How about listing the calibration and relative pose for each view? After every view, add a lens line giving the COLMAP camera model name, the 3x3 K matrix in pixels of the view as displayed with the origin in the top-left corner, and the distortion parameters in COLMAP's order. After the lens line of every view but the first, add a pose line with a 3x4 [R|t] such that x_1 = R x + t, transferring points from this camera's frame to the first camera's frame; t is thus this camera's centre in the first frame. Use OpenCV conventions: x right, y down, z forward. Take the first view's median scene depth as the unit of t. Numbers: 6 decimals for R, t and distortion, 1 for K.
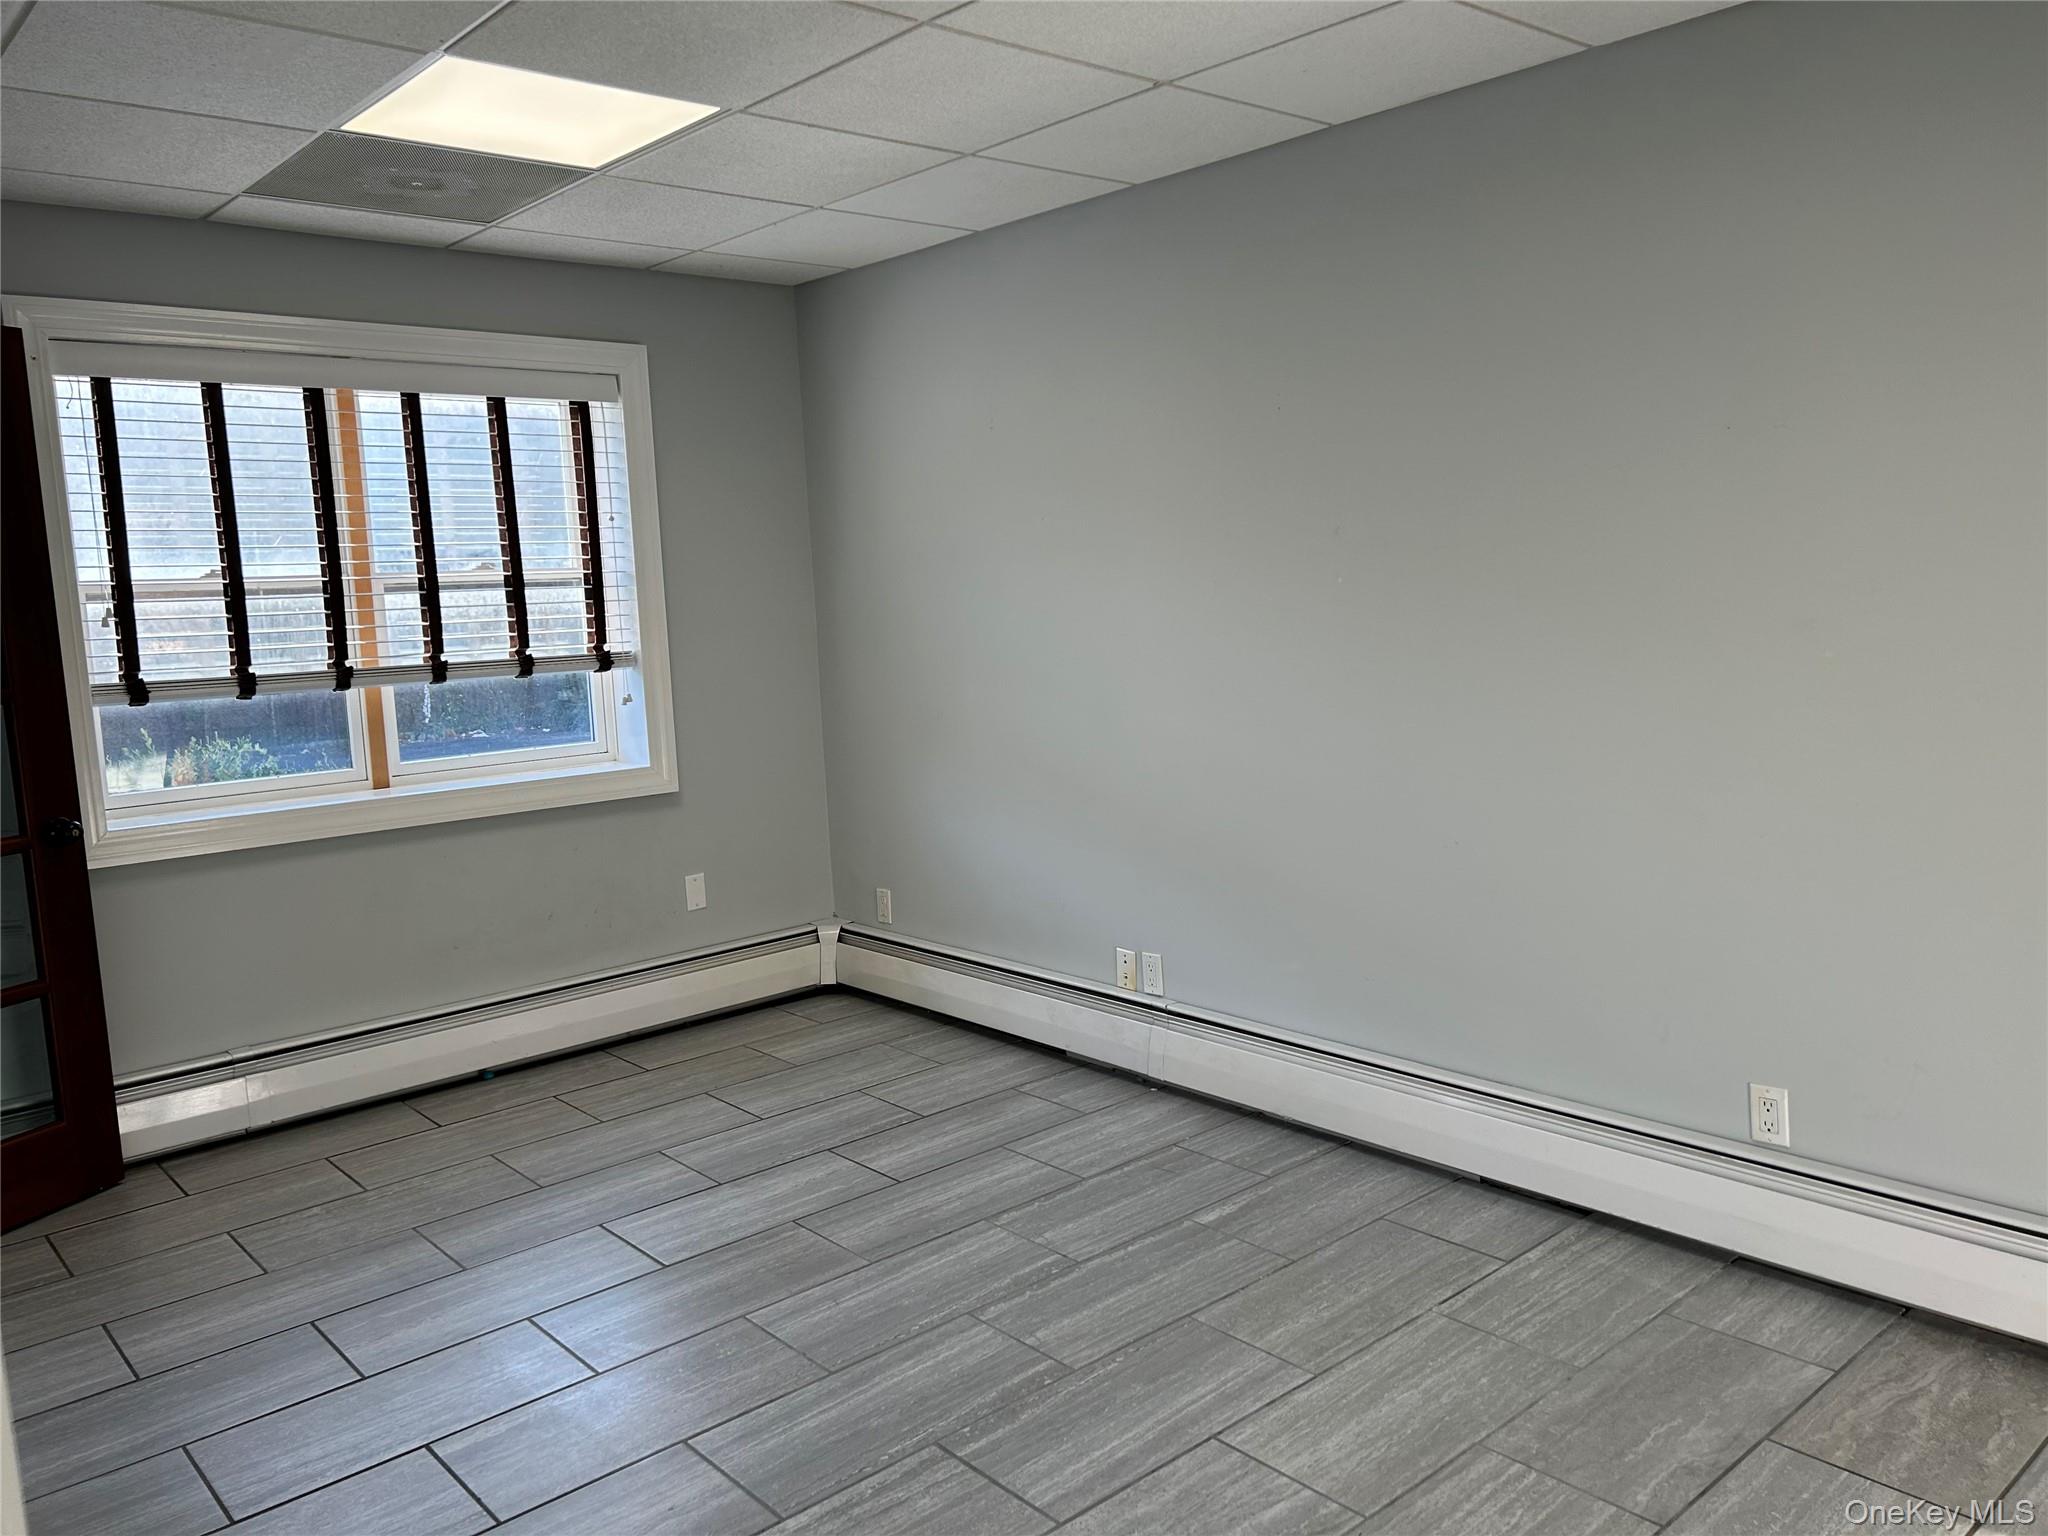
lens RADIAL K [[1540.1, 0, 1030.4], [0, 1540.1, 774.3], [0, 0, 1]] dist [0.071995, -0.070119]
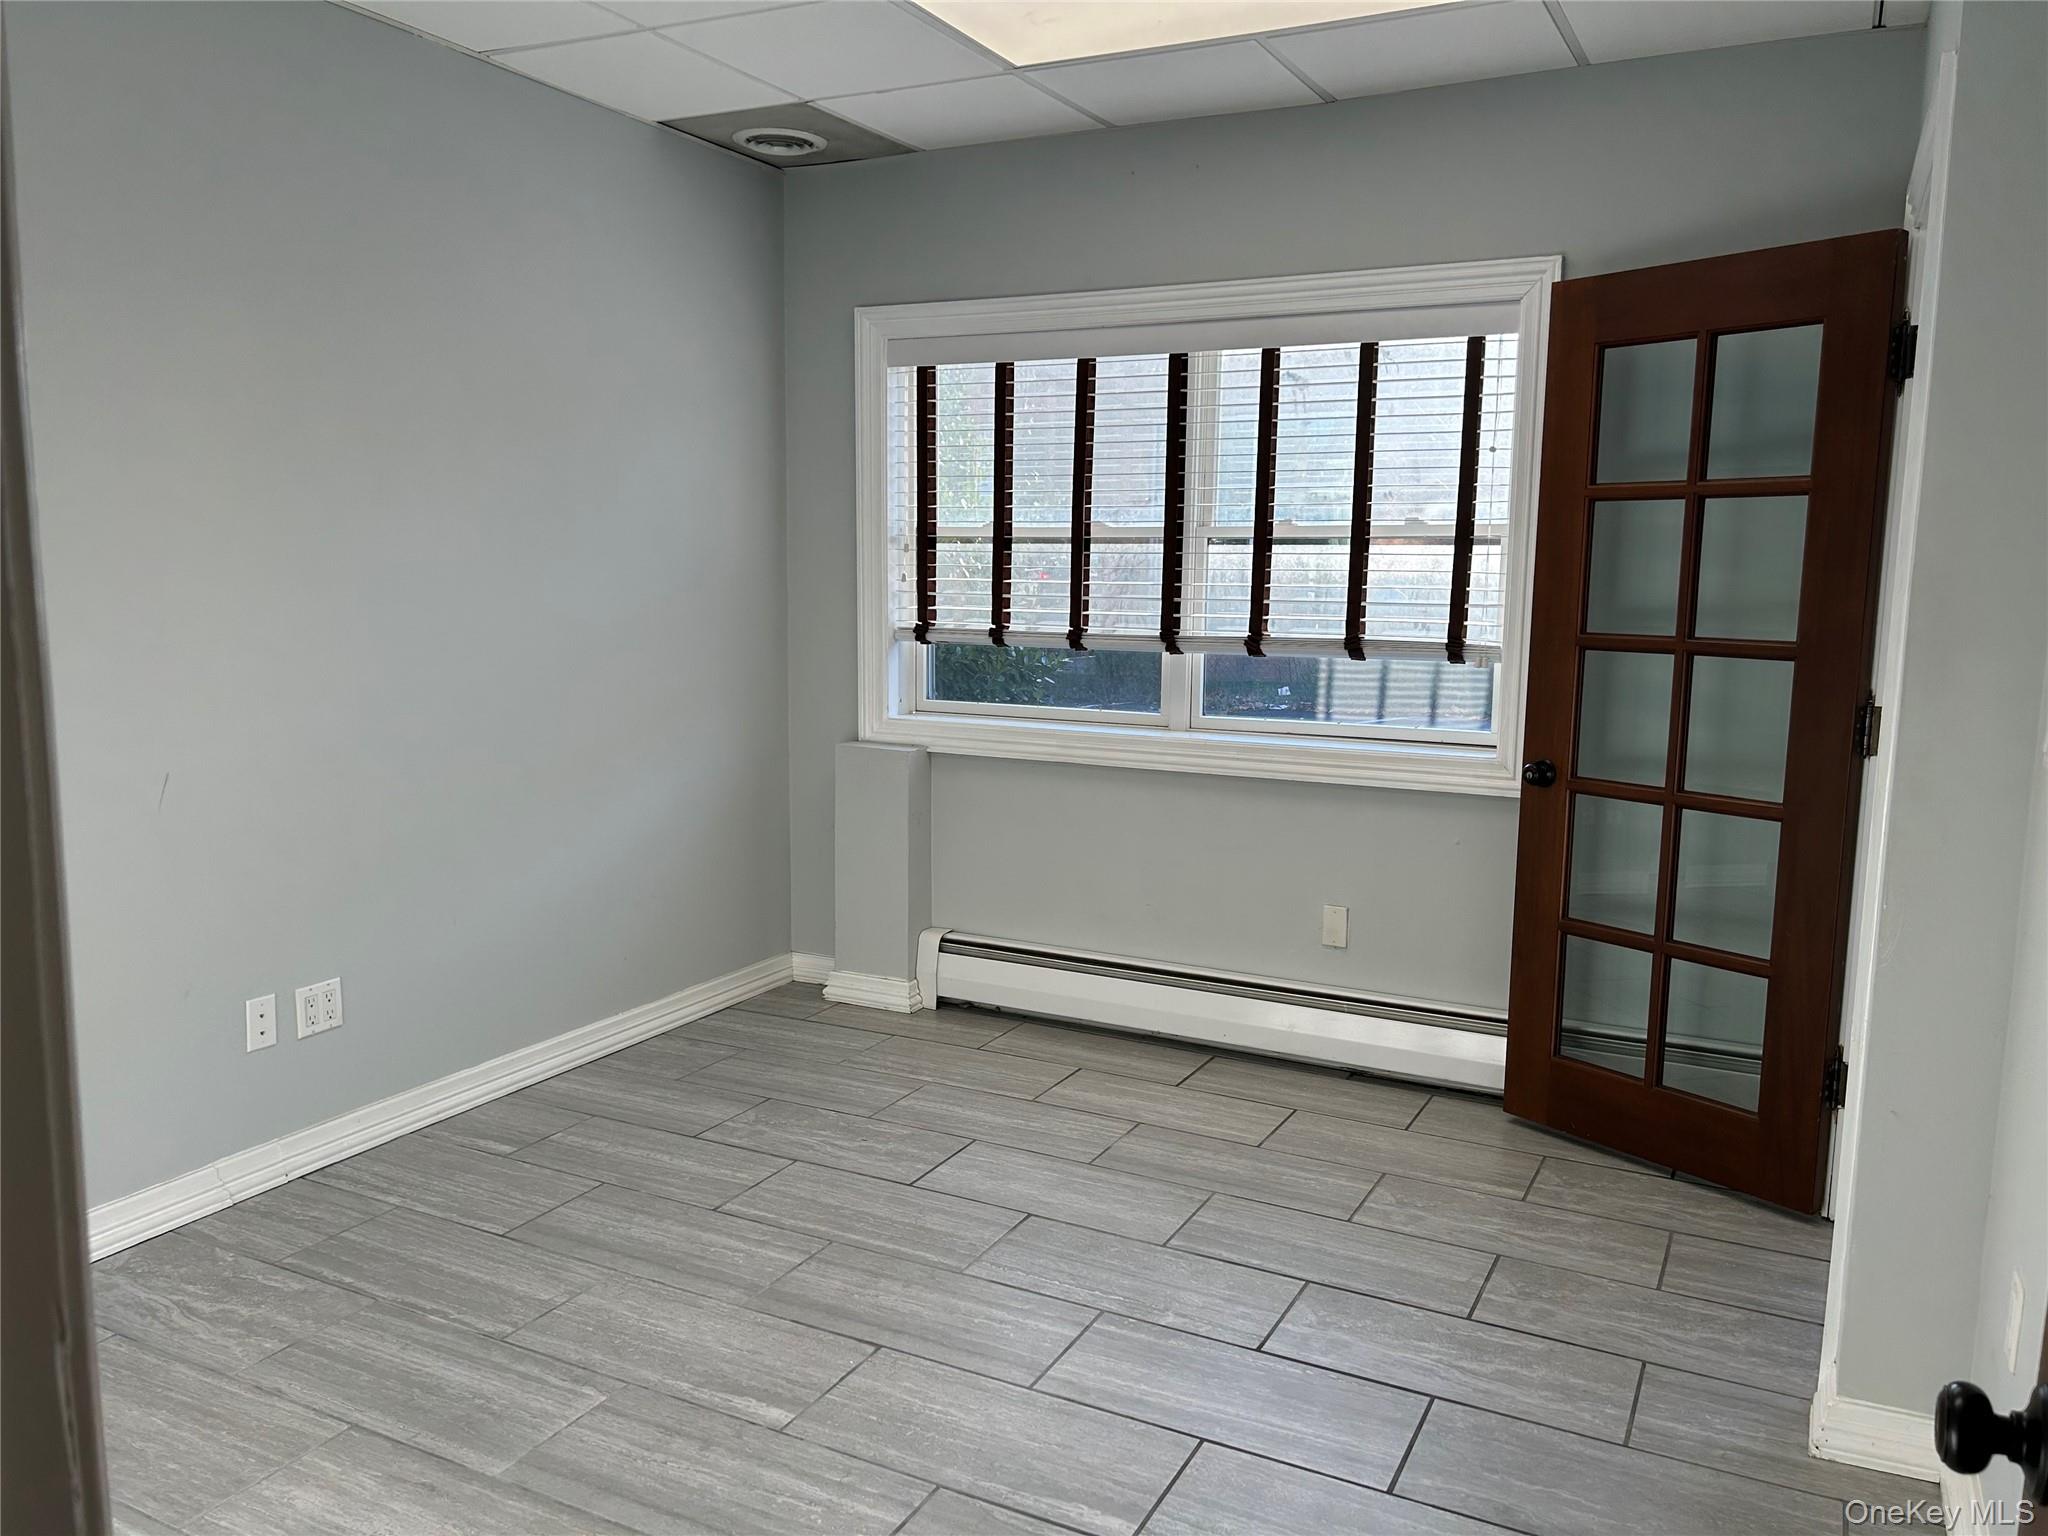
lens RADIAL K [[1540.1, 0, 1035.5], [0, 1540.1, 754.6], [0, 0, 1]] dist [0.071995, -0.070119]
pose [[0.354892, 0.173081, -0.918746, 0.486335], [-0.145184, 0.980995, 0.128726, -0.096580], [0.923565, 0.087704, 0.373276, 0.516775]]
